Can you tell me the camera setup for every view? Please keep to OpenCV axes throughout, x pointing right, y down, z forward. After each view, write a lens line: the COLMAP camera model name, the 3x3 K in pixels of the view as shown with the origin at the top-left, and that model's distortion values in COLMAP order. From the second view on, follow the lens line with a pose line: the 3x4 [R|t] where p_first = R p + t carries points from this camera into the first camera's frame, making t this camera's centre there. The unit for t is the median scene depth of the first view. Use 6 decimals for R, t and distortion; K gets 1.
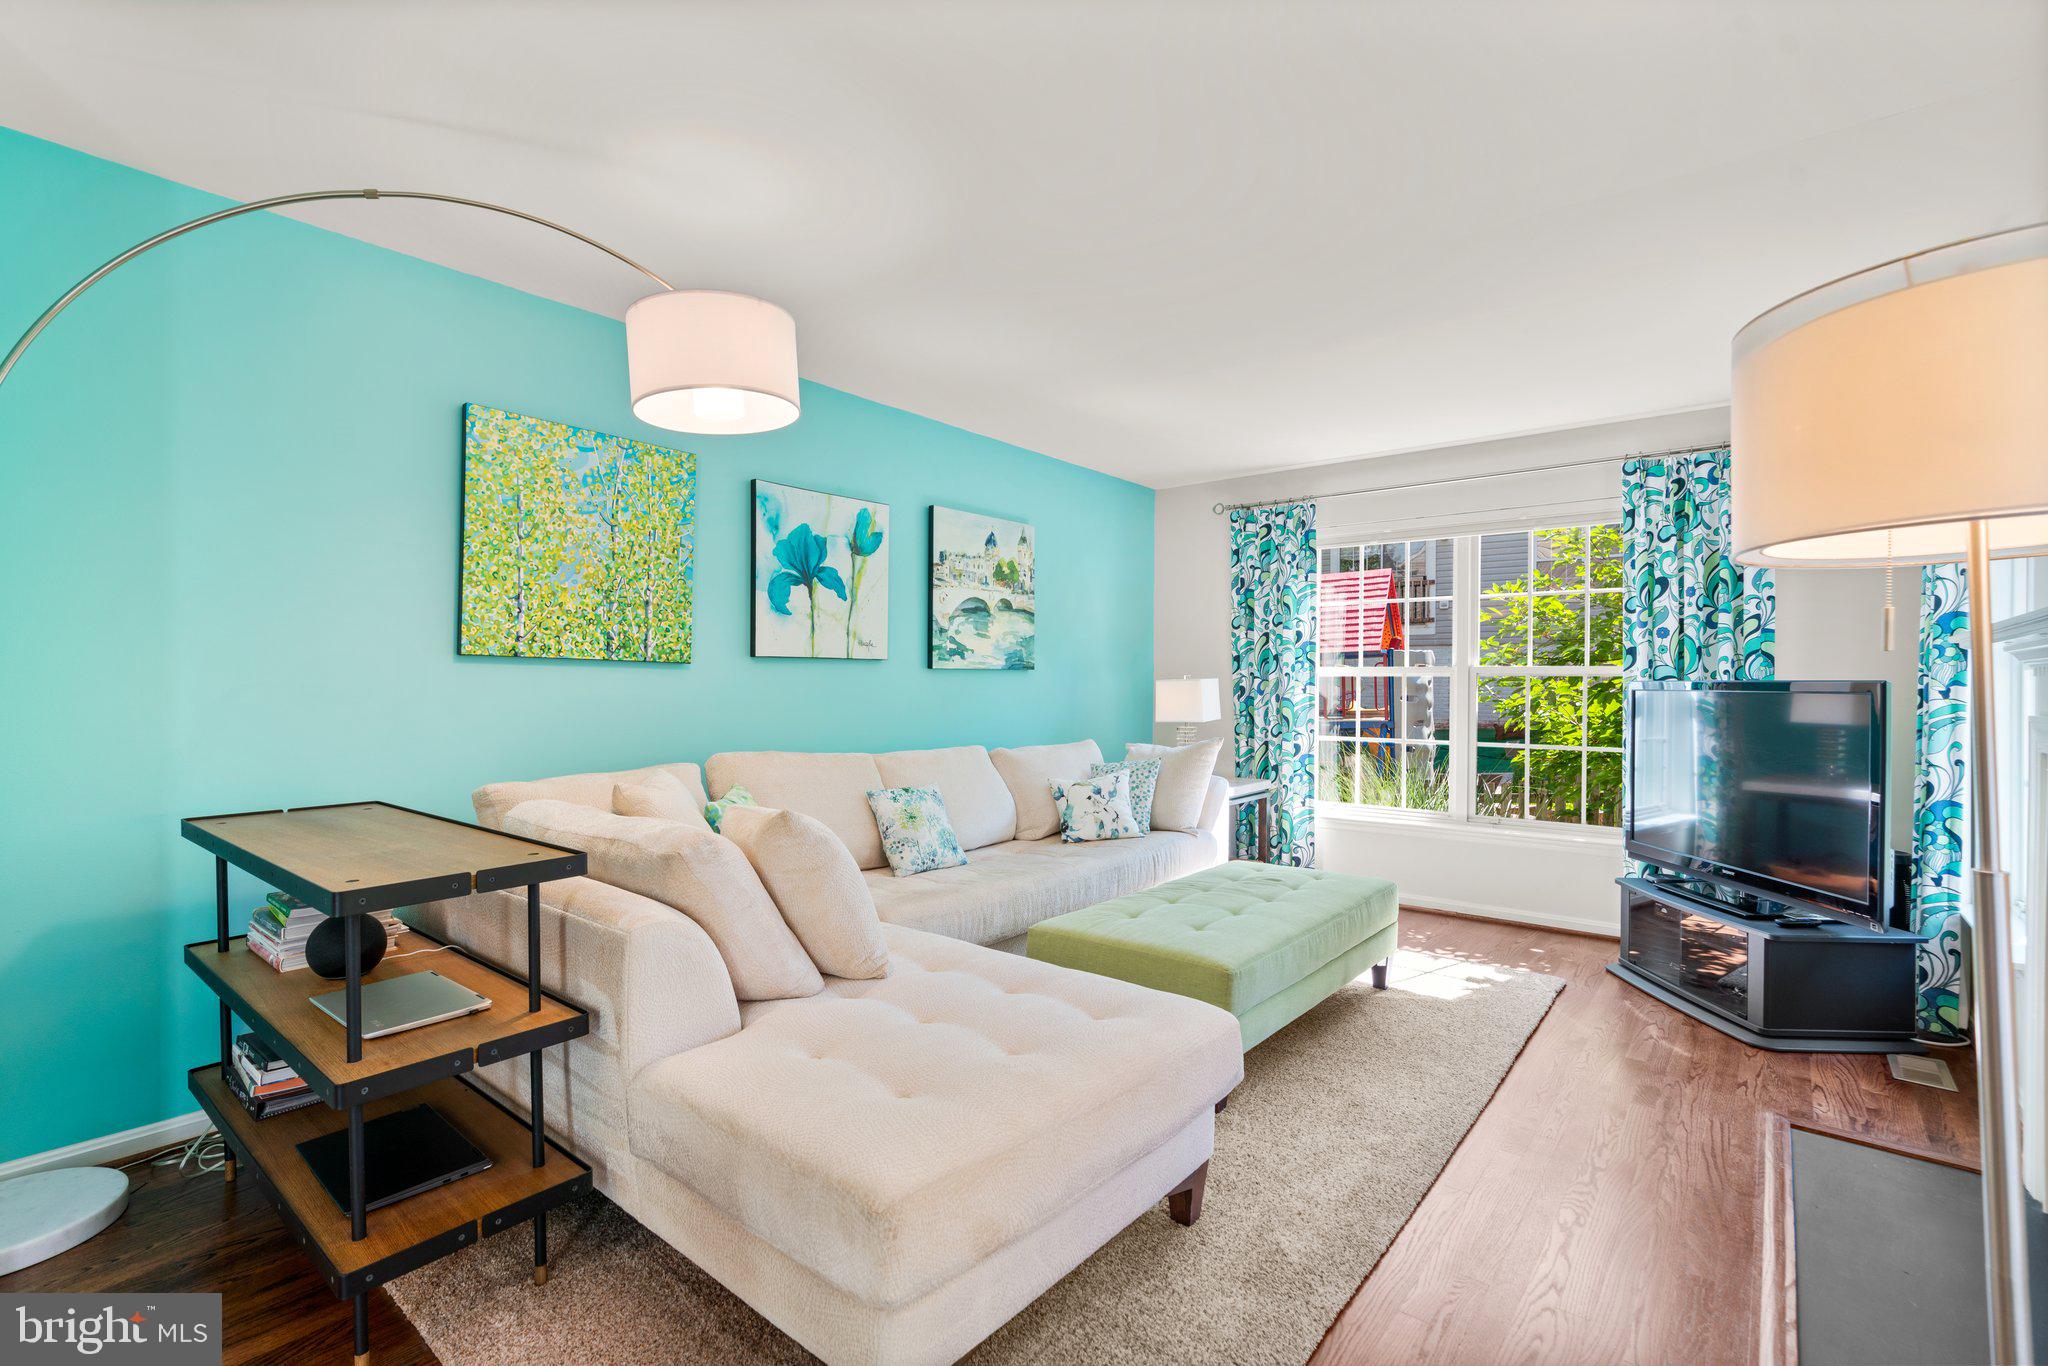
lens RADIAL K [[923.1, 0, 1026.0], [0, 923.1, 689.5], [0, 0, 1]] dist [-0.016705, 0.006629]
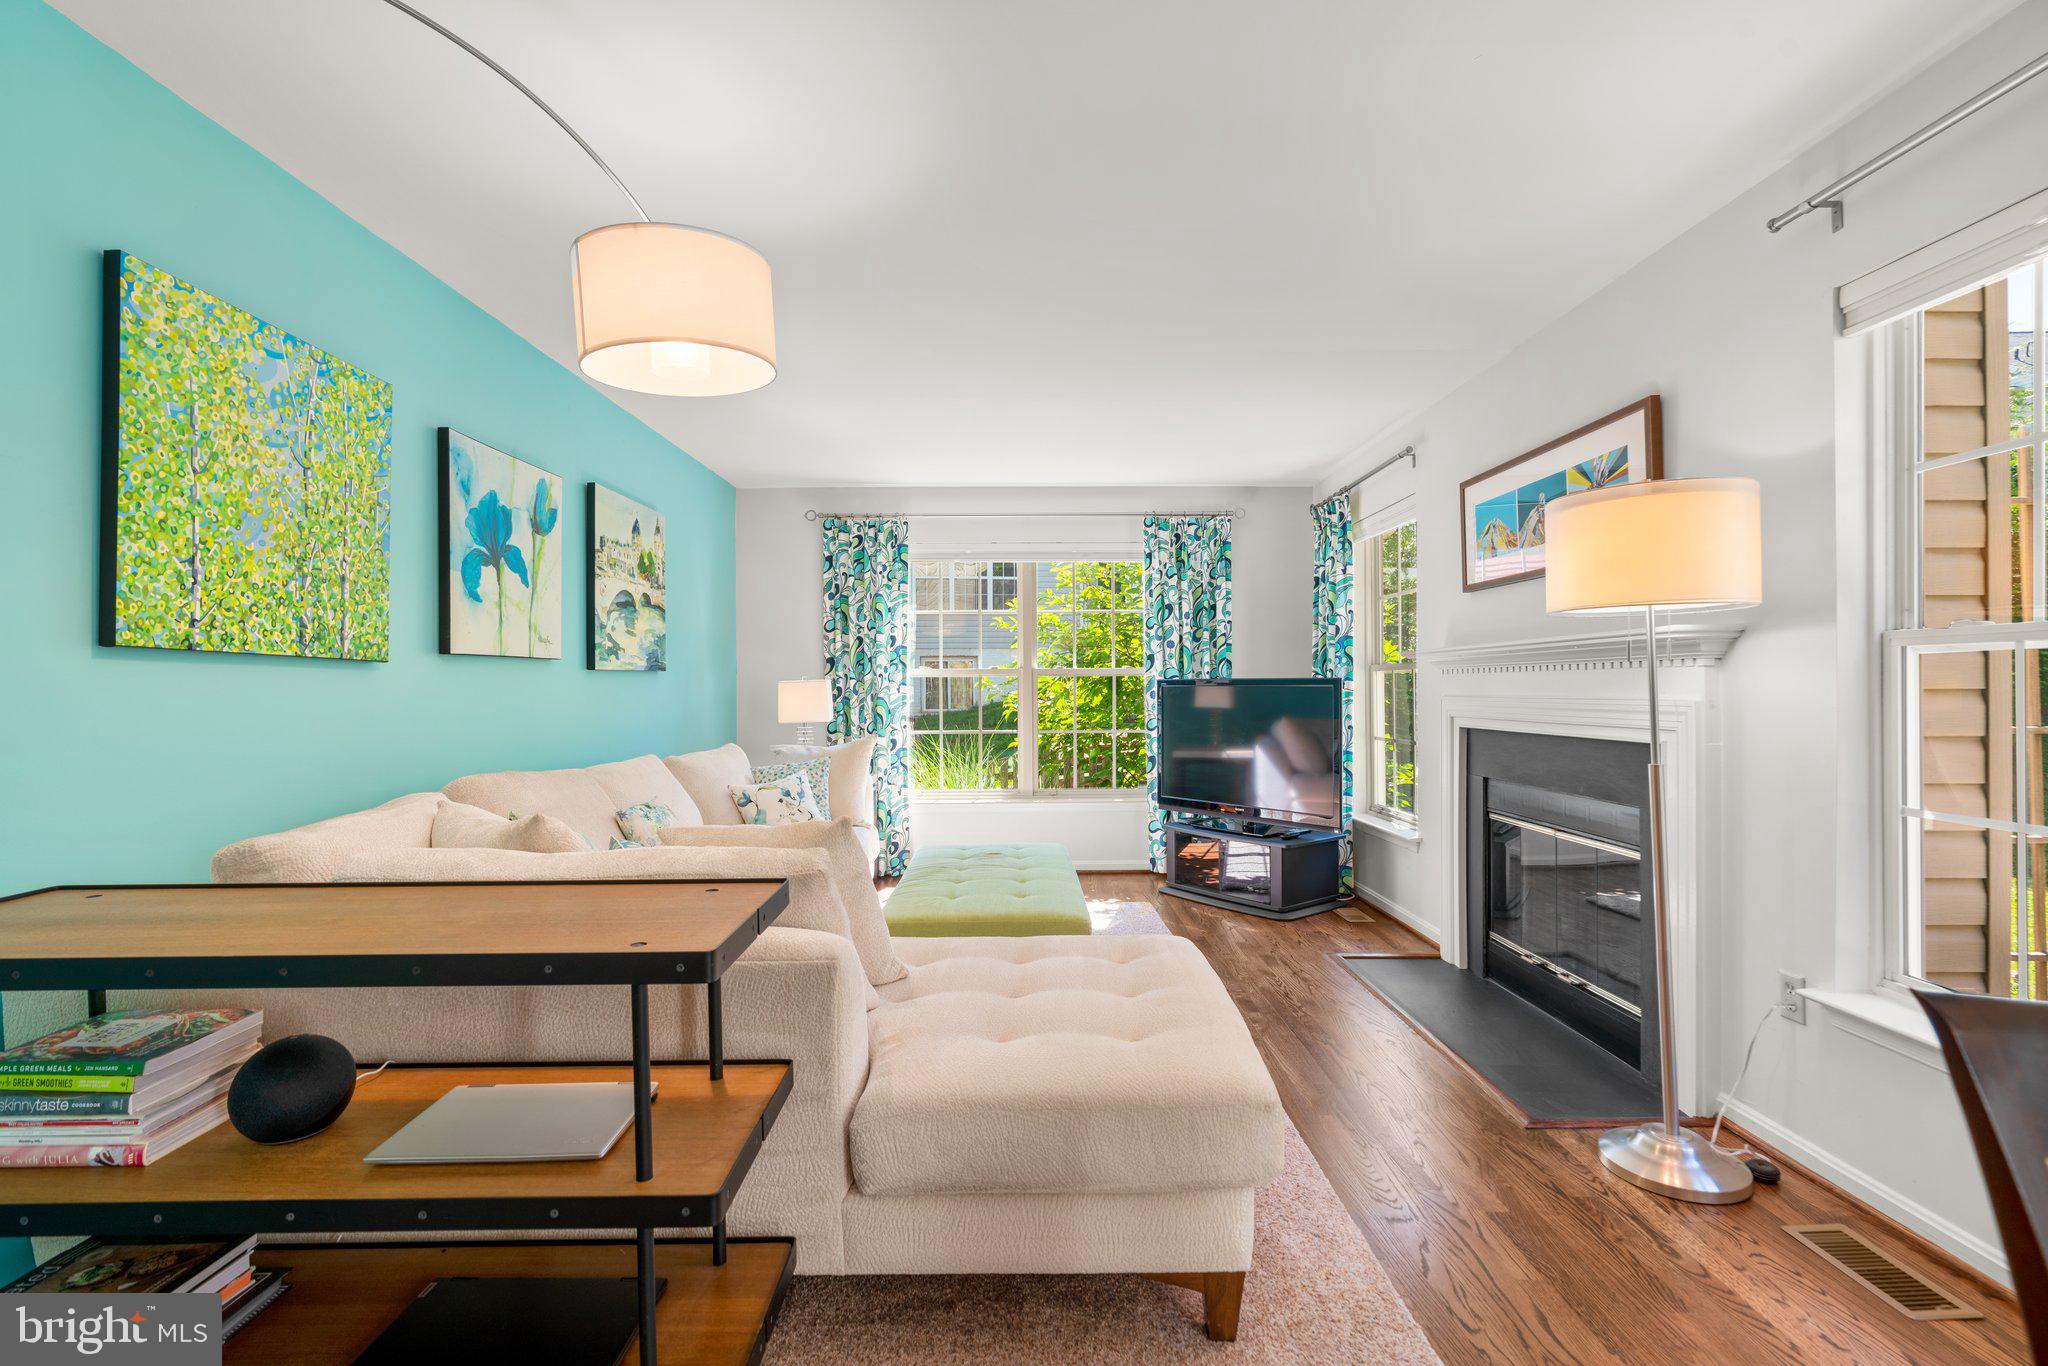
lens RADIAL K [[923.1, 0, 1028.6], [0, 923.1, 689.8], [0, 0, 1]] dist [-0.016705, 0.006629]
pose [[0.765227, -0.012749, 0.643634, -0.363410], [0.014156, 0.999895, 0.002975, -0.000411], [-0.643605, 0.006834, 0.765328, 0.074793]]
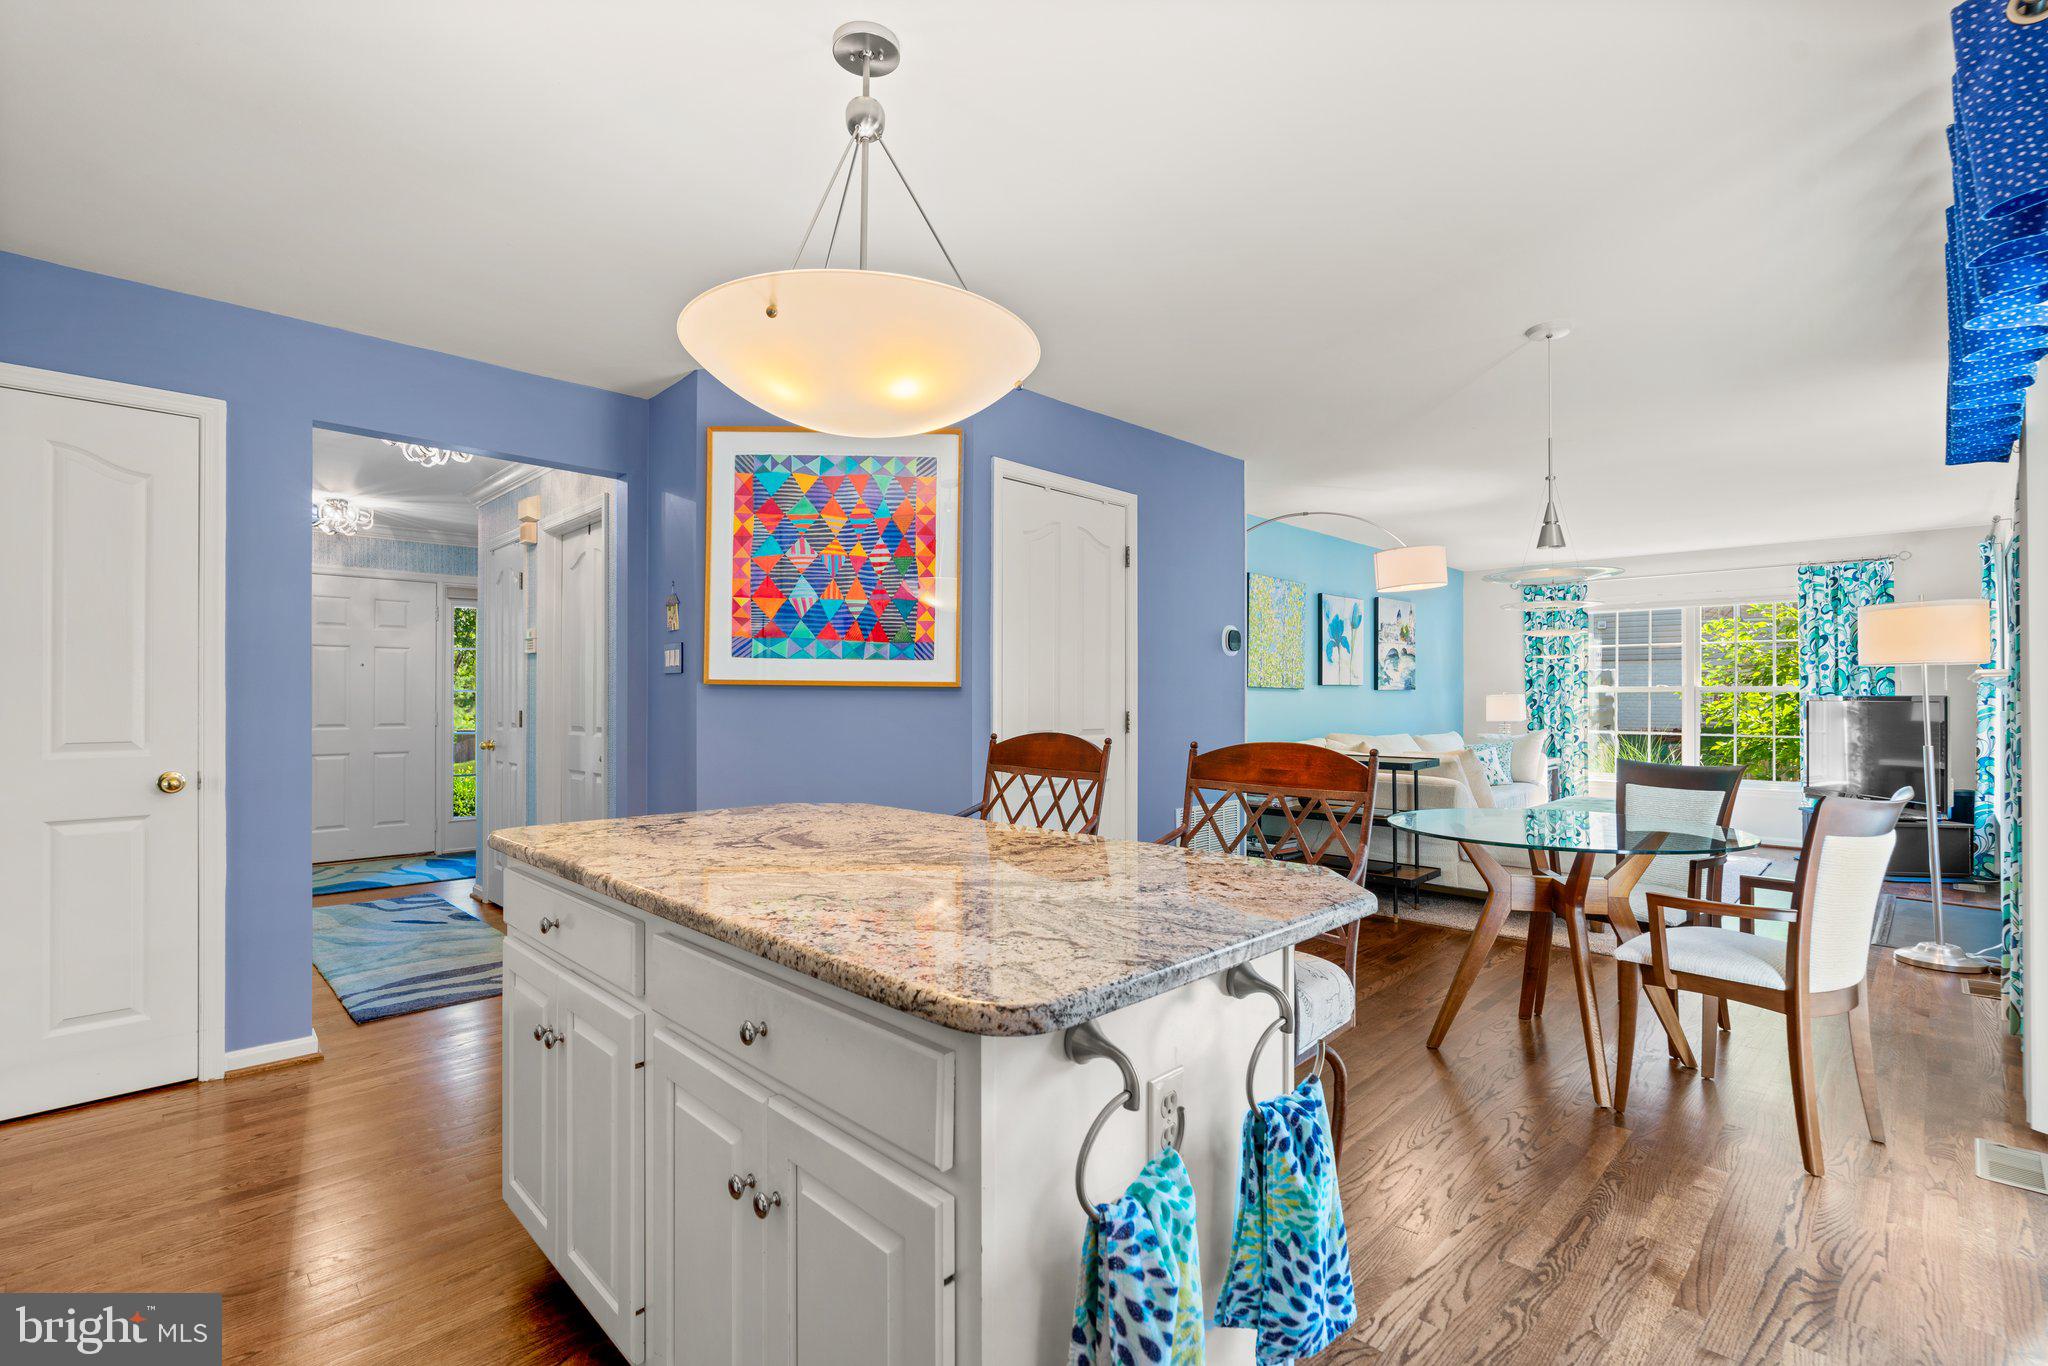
lens RADIAL K [[923.1, 0, 1025.3], [0, 923.1, 692.5], [0, 0, 1]] dist [-0.016705, 0.006629]
pose [[0.995156, -0.004084, -0.098220, -0.625281], [0.003067, 0.999940, -0.010510, -0.001249], [0.098257, 0.010158, 0.995109, -0.848356]]
